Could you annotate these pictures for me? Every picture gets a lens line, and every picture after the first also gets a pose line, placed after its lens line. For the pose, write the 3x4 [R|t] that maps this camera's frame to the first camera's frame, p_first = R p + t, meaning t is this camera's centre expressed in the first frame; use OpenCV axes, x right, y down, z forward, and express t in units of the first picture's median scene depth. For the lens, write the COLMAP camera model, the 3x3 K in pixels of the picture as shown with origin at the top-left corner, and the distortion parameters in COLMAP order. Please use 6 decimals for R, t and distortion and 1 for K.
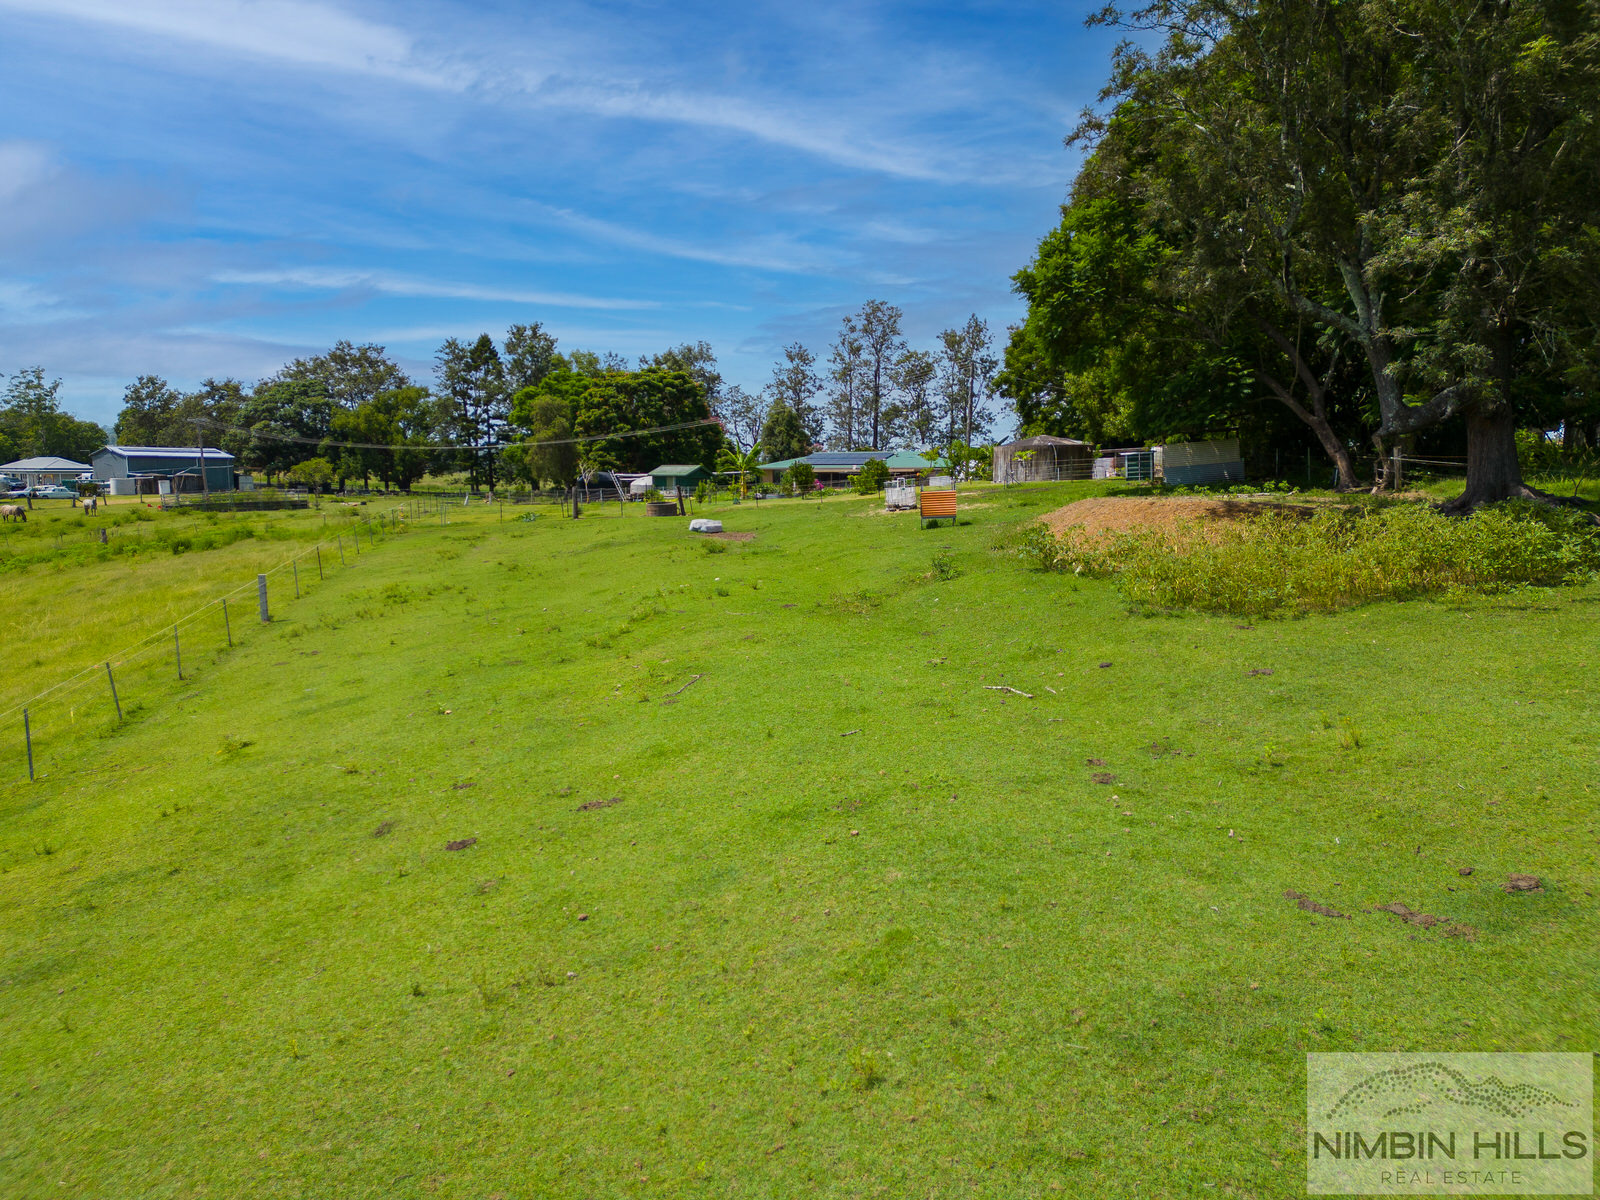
lens RADIAL K [[1134.3, 0, 800.0], [0, 1134.3, 600.0], [0, 0, 1]] dist [0.383887, -0.081293]
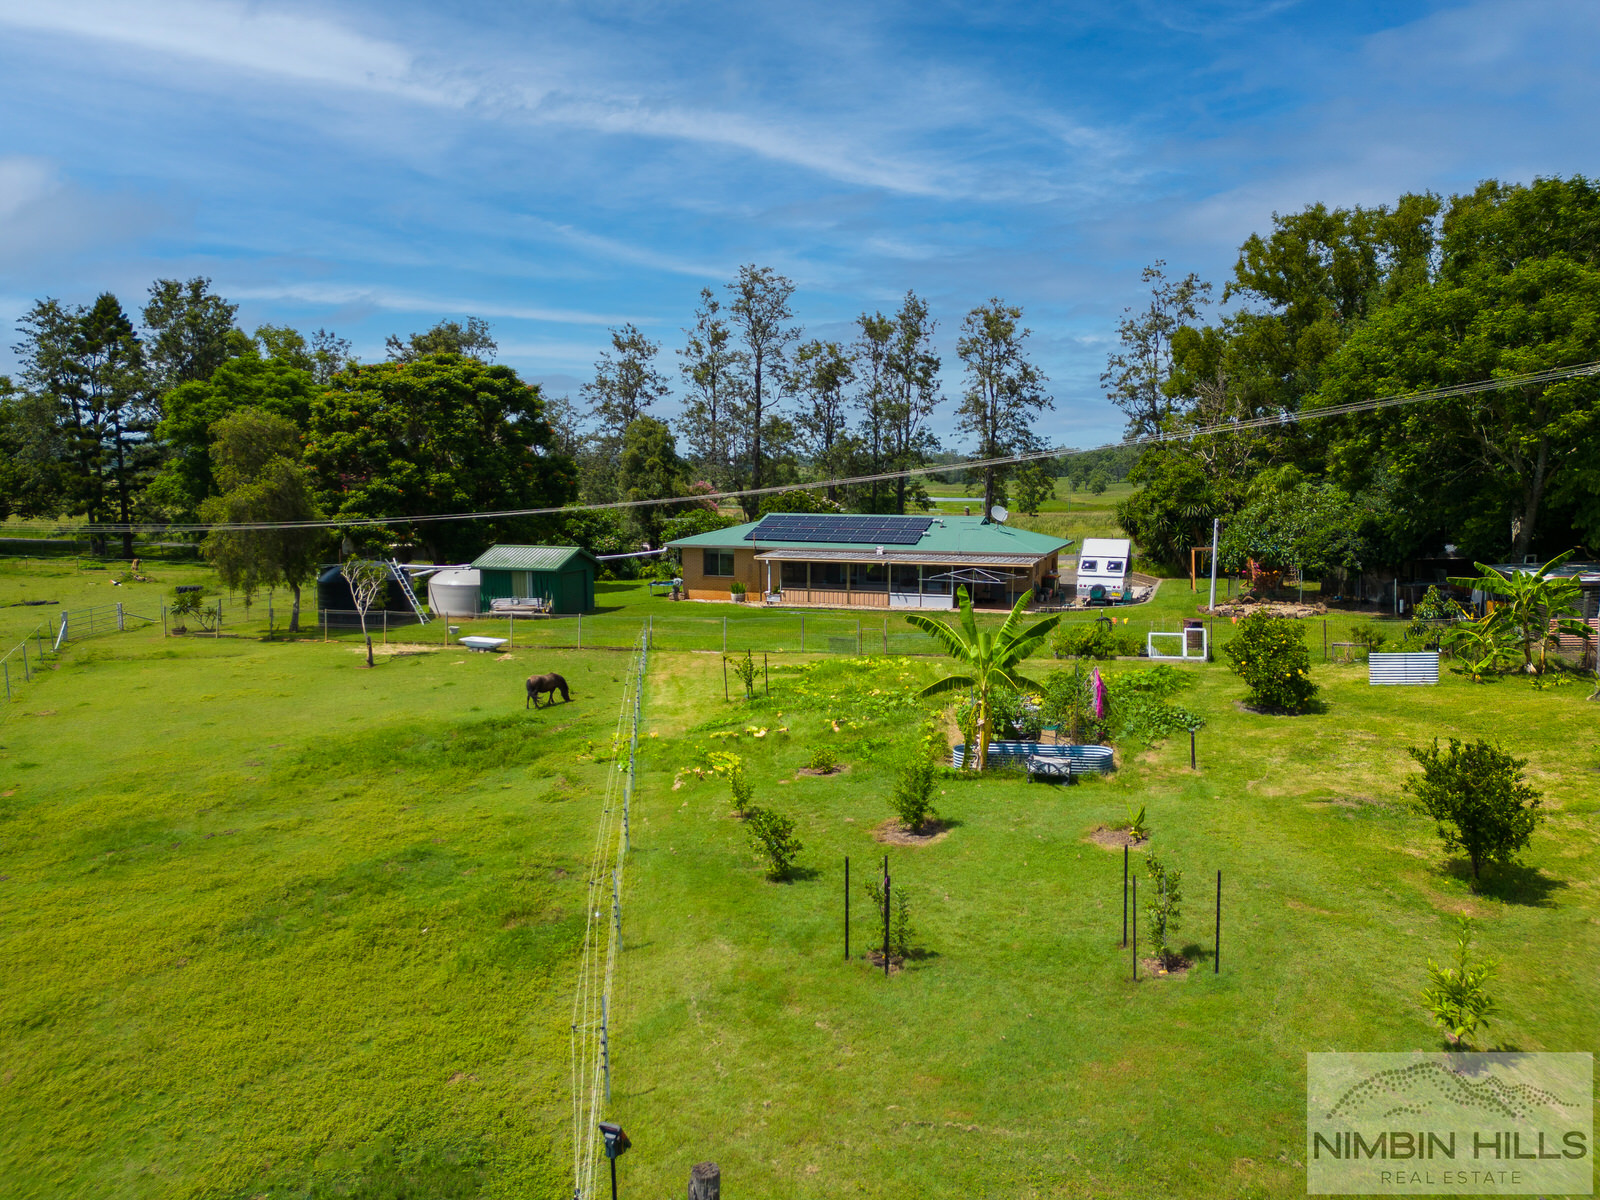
lens RADIAL K [[1110.8, 0, 800.0], [0, 1110.8, 600.0], [0, 0, 1]] dist [0.505861, -0.183326]
pose [[0.999977, -0.005815, -0.003522, 0.093369], [0.005781, 0.999936, -0.009720, -0.056680], [0.003579, 0.009700, 0.999947, 0.336432]]
